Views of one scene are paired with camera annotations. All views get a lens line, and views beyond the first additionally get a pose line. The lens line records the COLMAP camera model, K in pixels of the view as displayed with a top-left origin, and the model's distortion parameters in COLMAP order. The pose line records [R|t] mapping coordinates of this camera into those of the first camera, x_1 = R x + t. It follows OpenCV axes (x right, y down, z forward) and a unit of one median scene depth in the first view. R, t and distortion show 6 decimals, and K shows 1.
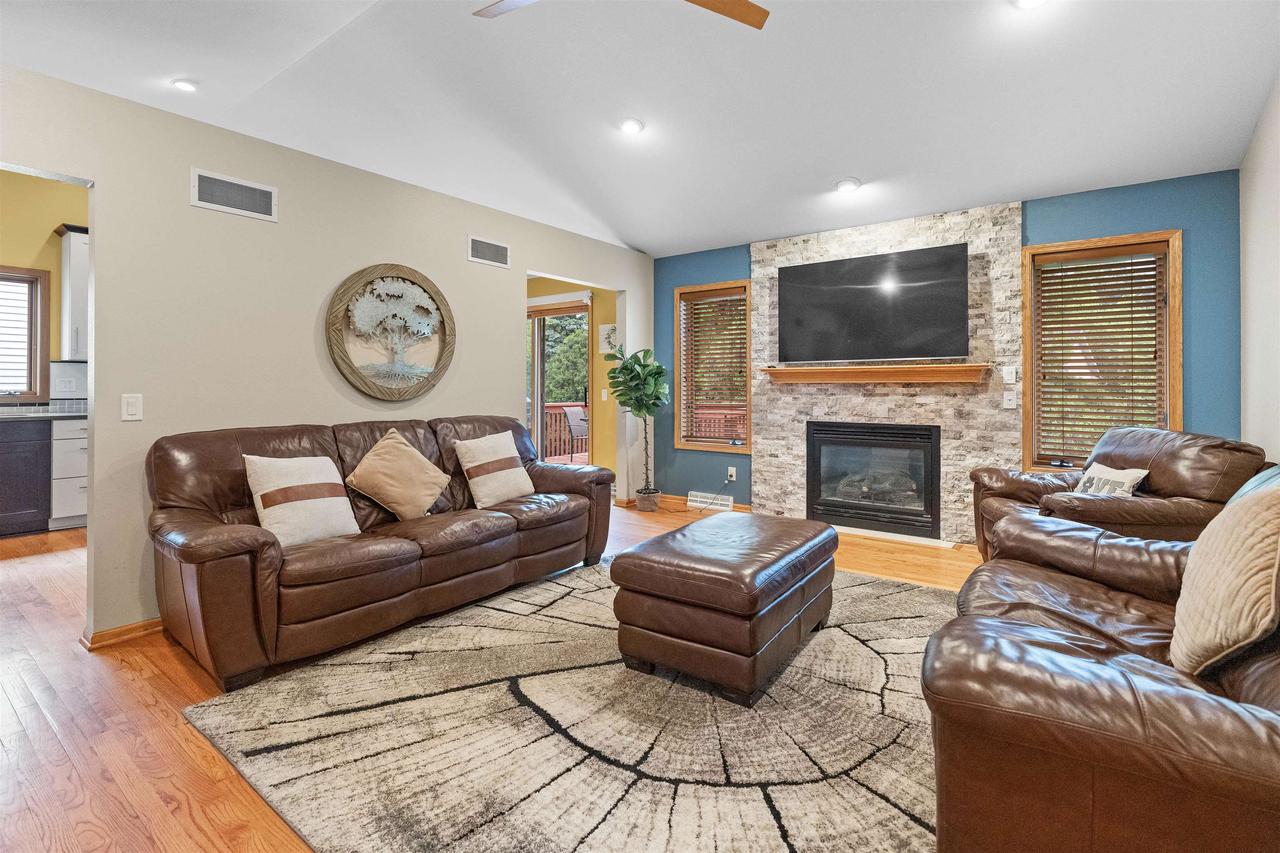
lens RADIAL K [[586.6, 0, 640.5], [0, 586.6, 377.9], [0, 0, 1]] dist [-0.001253, -0.000088]
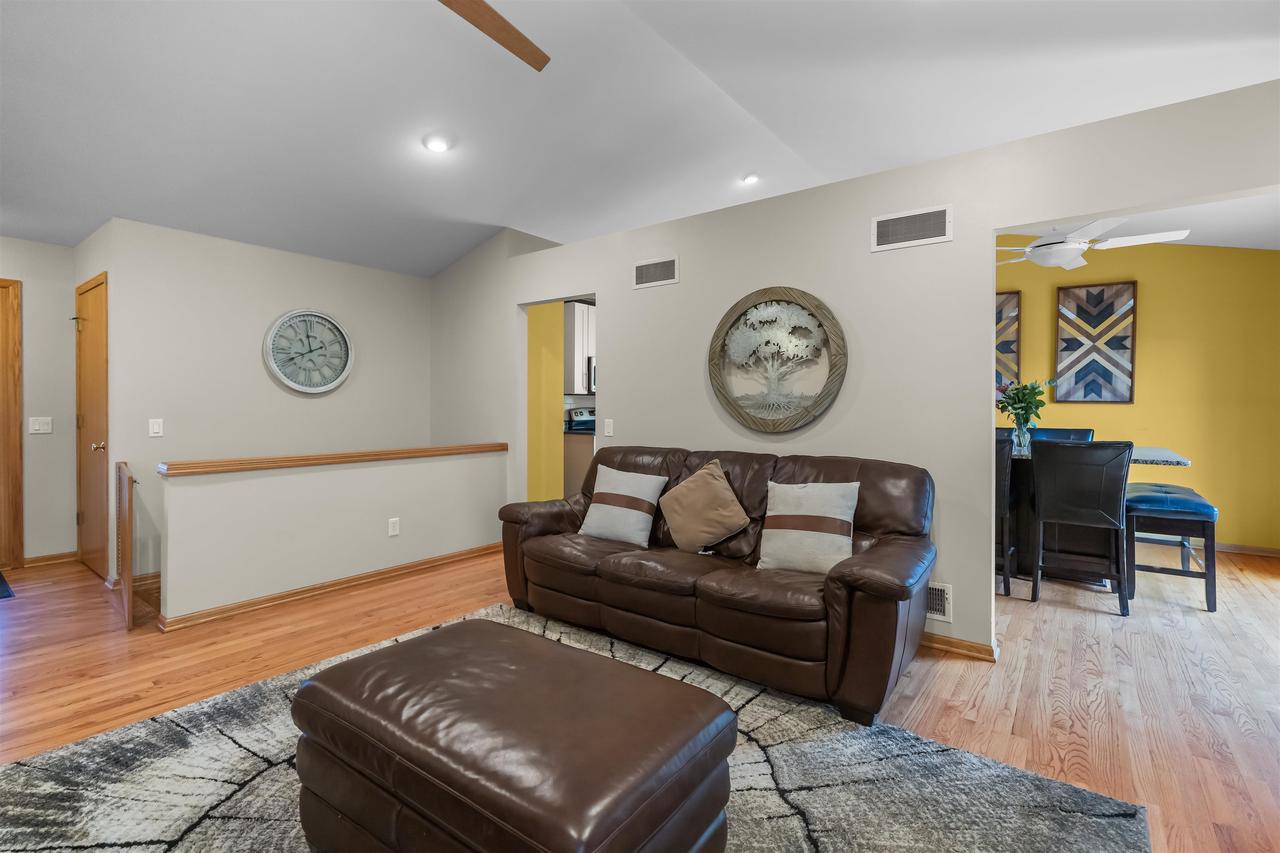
lens RADIAL K [[580.1, 0, 636.7], [0, 580.1, 404.5], [0, 0, 1]] dist [0.000161, 0.000538]
pose [[-0.006960, -0.002455, -0.999973, 0.530471], [0.010920, 0.999937, -0.002531, -0.005757], [0.999916, -0.010937, -0.006932, 0.810470]]
